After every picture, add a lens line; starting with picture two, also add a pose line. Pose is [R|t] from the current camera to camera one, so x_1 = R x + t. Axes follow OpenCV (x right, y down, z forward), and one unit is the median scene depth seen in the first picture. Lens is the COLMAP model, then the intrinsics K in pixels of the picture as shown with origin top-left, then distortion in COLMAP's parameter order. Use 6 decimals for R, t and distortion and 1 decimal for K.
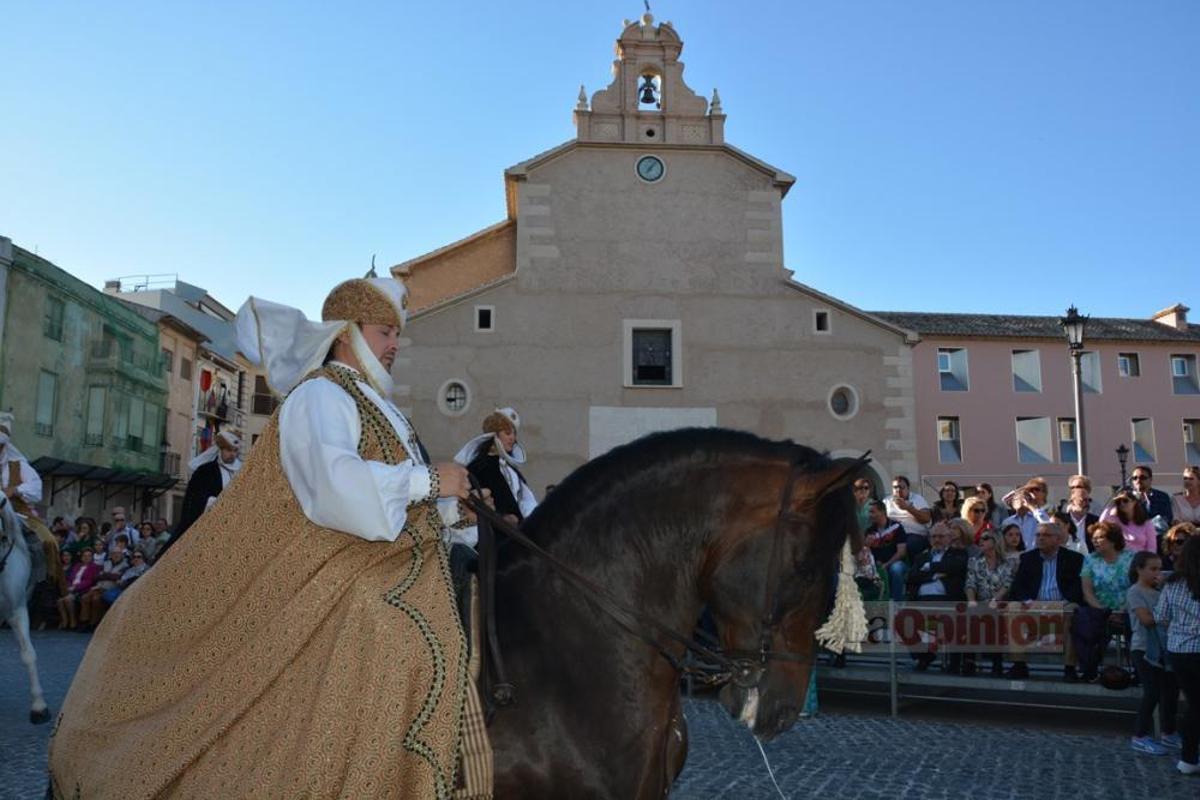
lens RADIAL K [[922.0, 0, 595.9], [0, 922.0, 418.0], [0, 0, 1]] dist [-0.163638, 0.109121]
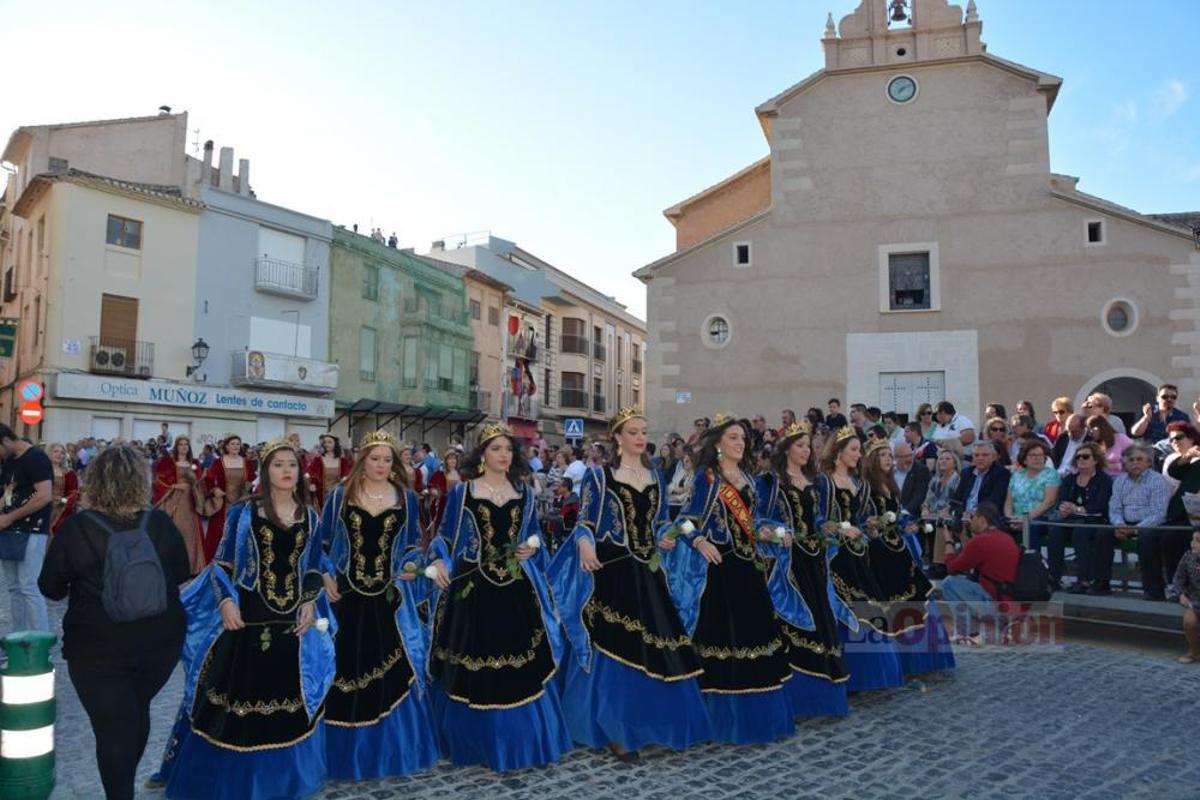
lens RADIAL K [[922.0, 0, 582.5], [0, 922.0, 413.2], [0, 0, 1]] dist [-0.163638, 0.109121]
pose [[0.926488, -0.018596, -0.375864, 0.093606], [0.045647, 0.996957, 0.063193, -0.001467], [0.373545, -0.075704, 0.924518, -0.042369]]
